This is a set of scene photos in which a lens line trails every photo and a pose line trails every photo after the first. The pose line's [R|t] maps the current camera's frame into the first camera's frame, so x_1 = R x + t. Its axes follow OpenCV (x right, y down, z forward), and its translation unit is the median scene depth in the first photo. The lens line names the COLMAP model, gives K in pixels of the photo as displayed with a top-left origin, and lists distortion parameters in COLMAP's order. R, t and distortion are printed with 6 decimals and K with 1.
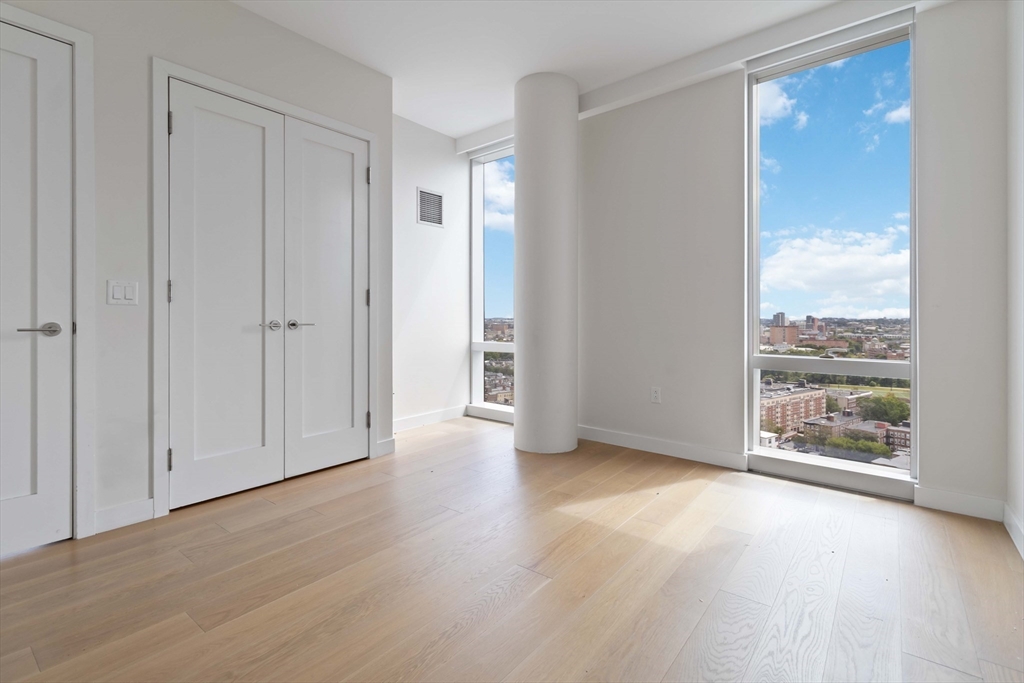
lens RADIAL K [[478.9, 0, 515.2], [0, 478.9, 315.6], [0, 0, 1]] dist [0.001477, 0.000617]
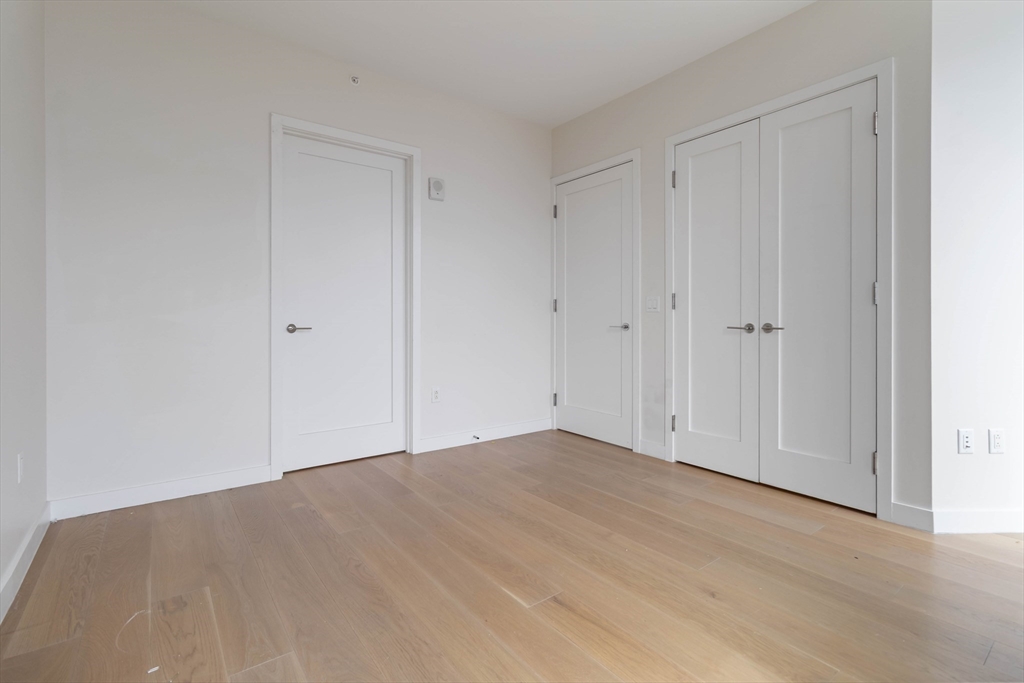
lens RADIAL K [[470.3, 0, 513.6], [0, 470.3, 321.5], [0, 0, 1]] dist [0.000503, 0.000129]
pose [[-0.249104, 0.002526, -0.968473, 0.734286], [0.001921, 0.999996, 0.002114, 0.002859], [0.968475, -0.001334, -0.249108, 0.927555]]
